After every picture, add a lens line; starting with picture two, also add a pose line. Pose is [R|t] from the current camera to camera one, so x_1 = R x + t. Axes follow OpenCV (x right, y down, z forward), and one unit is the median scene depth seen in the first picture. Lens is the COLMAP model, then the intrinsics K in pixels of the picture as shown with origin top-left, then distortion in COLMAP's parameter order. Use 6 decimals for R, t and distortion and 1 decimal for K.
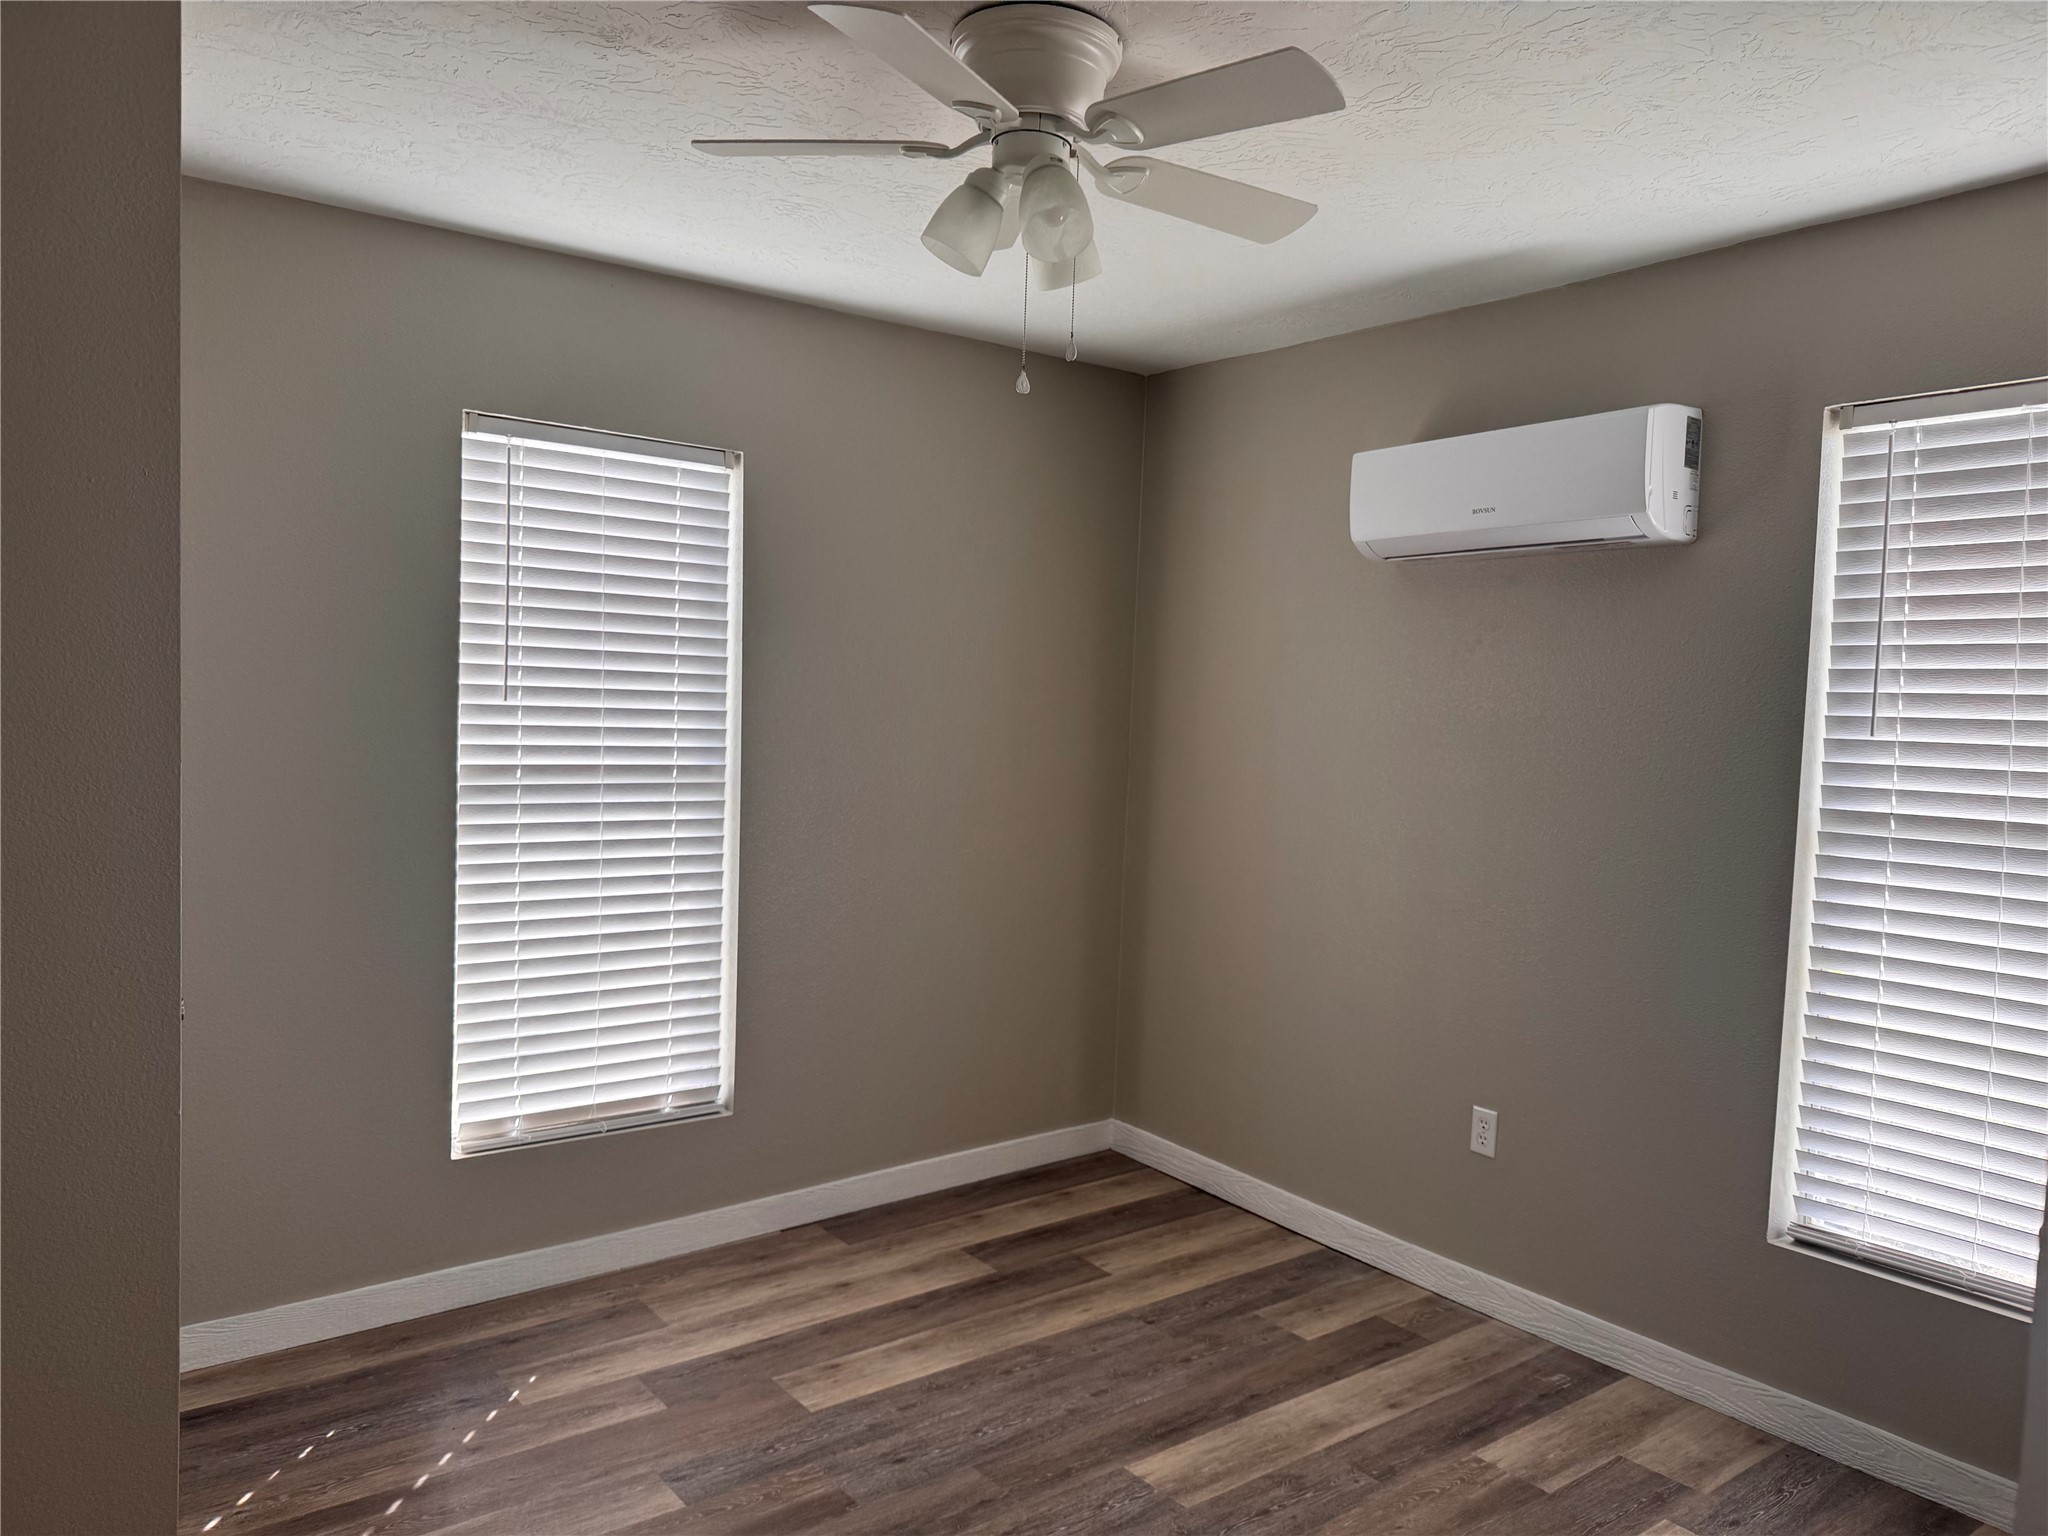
lens RADIAL K [[1457.2, 0, 1028.7], [0, 1457.2, 768.4], [0, 0, 1]] dist [0.073859, -0.095622]
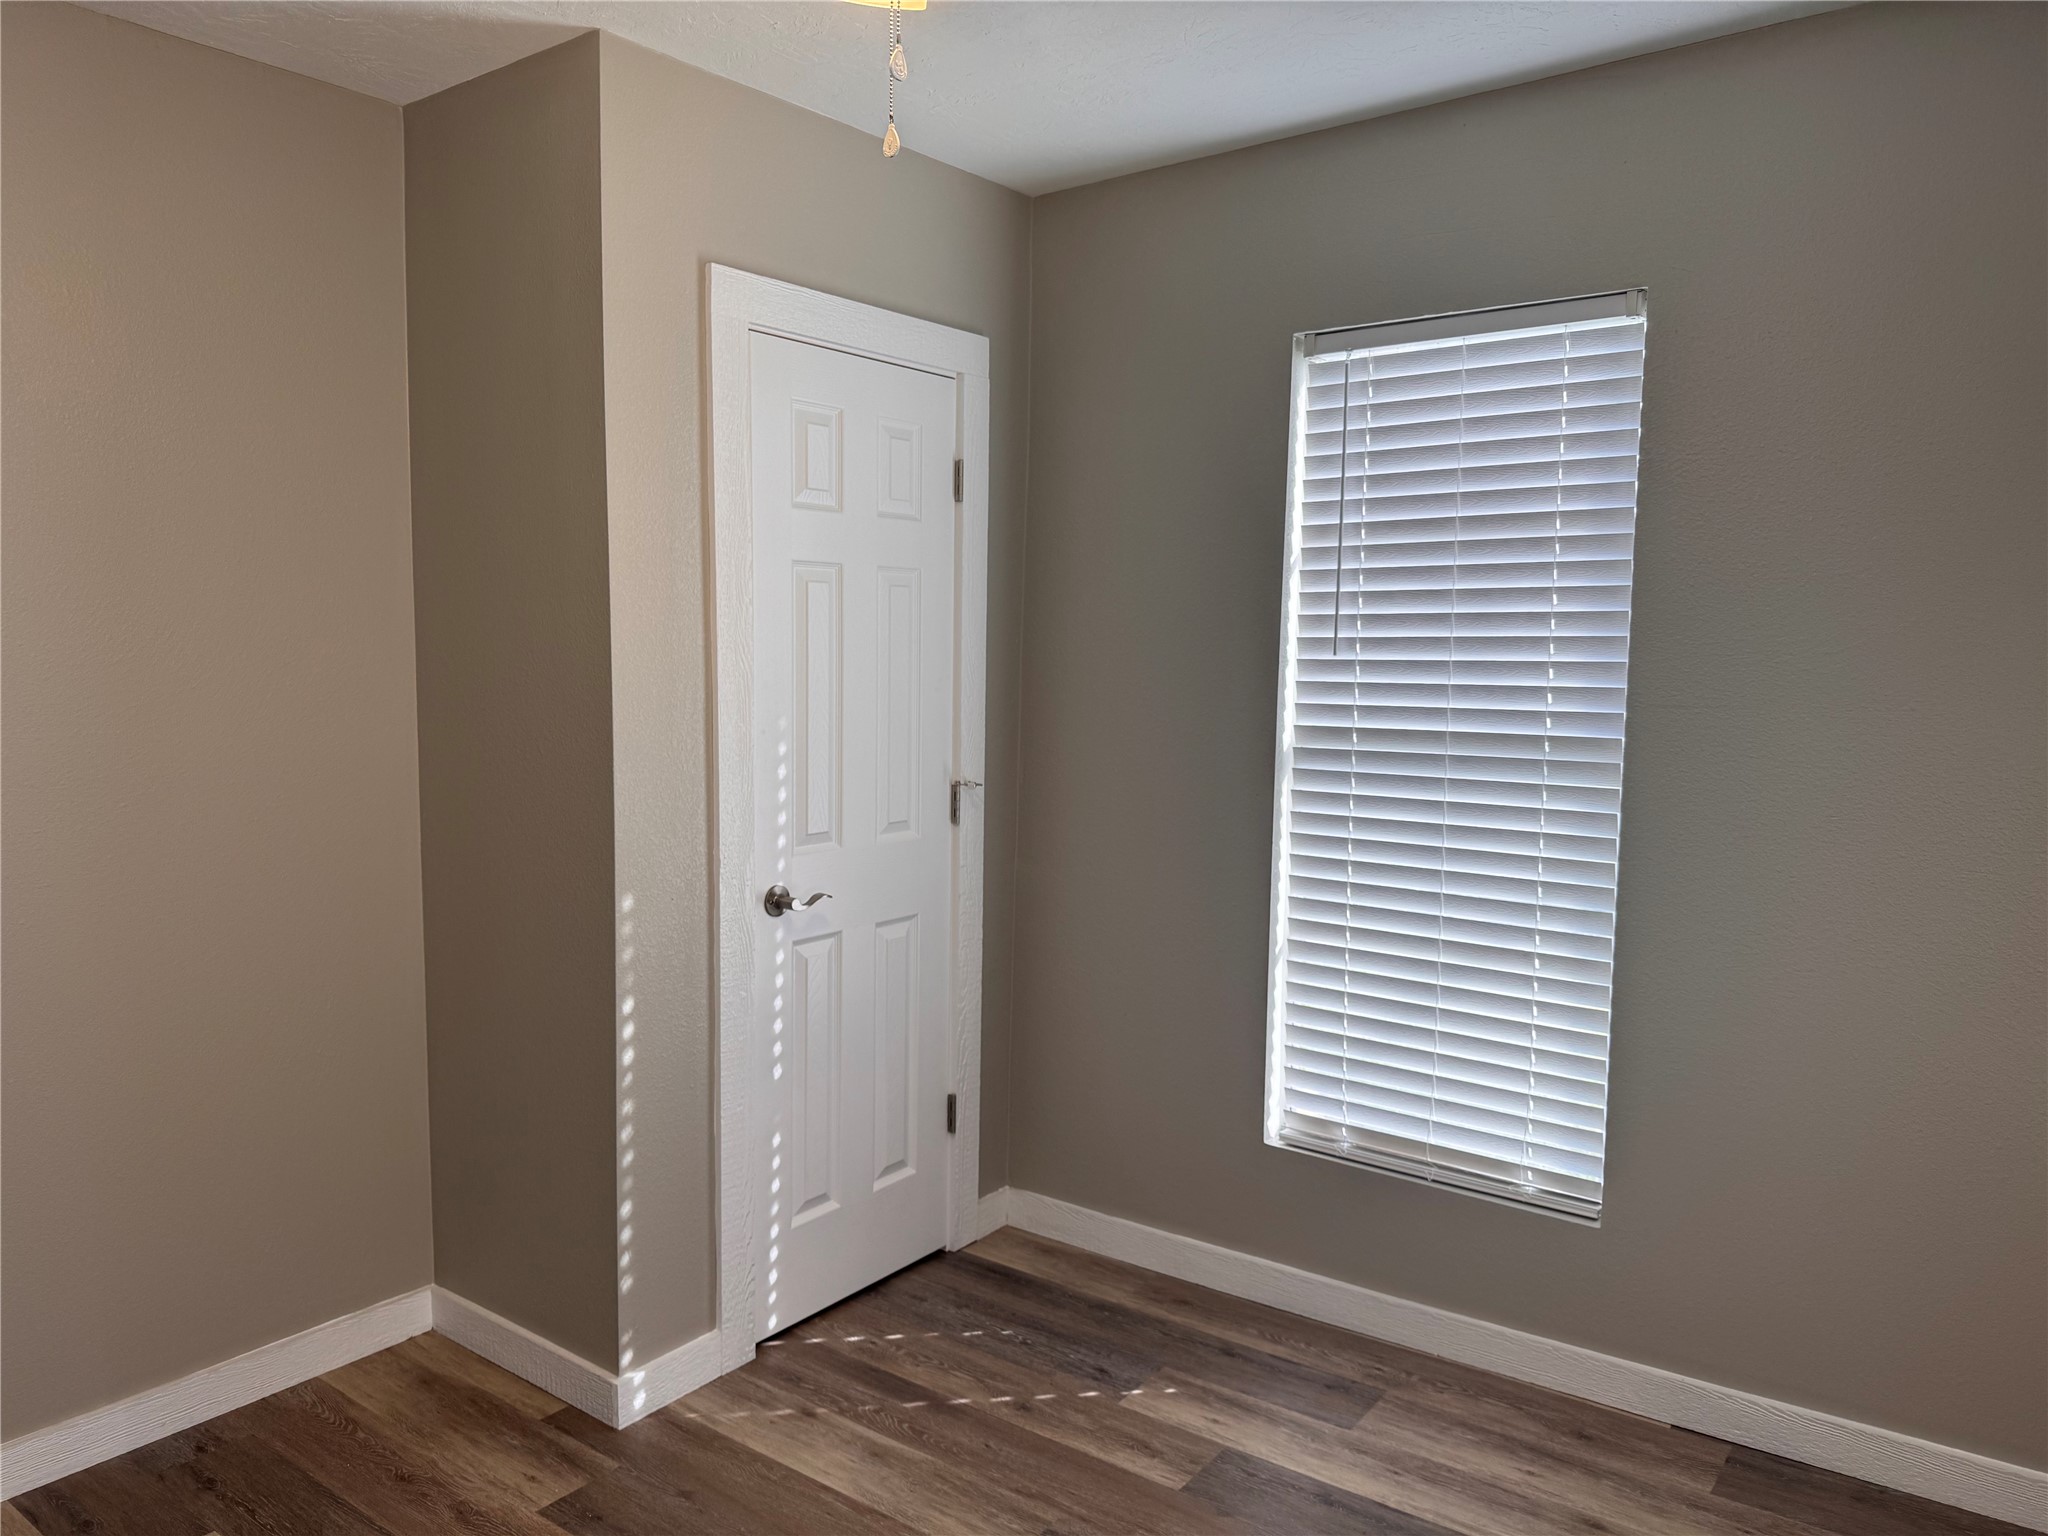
lens RADIAL K [[1457.2, 0, 1020.9], [0, 1457.2, 772.1], [0, 0, 1]] dist [0.073859, -0.095622]
pose [[0.256884, 0.057165, -0.964750, 0.452142], [-0.037627, 0.998084, 0.049121, -0.011719], [0.965709, 0.023682, 0.258543, 0.594503]]
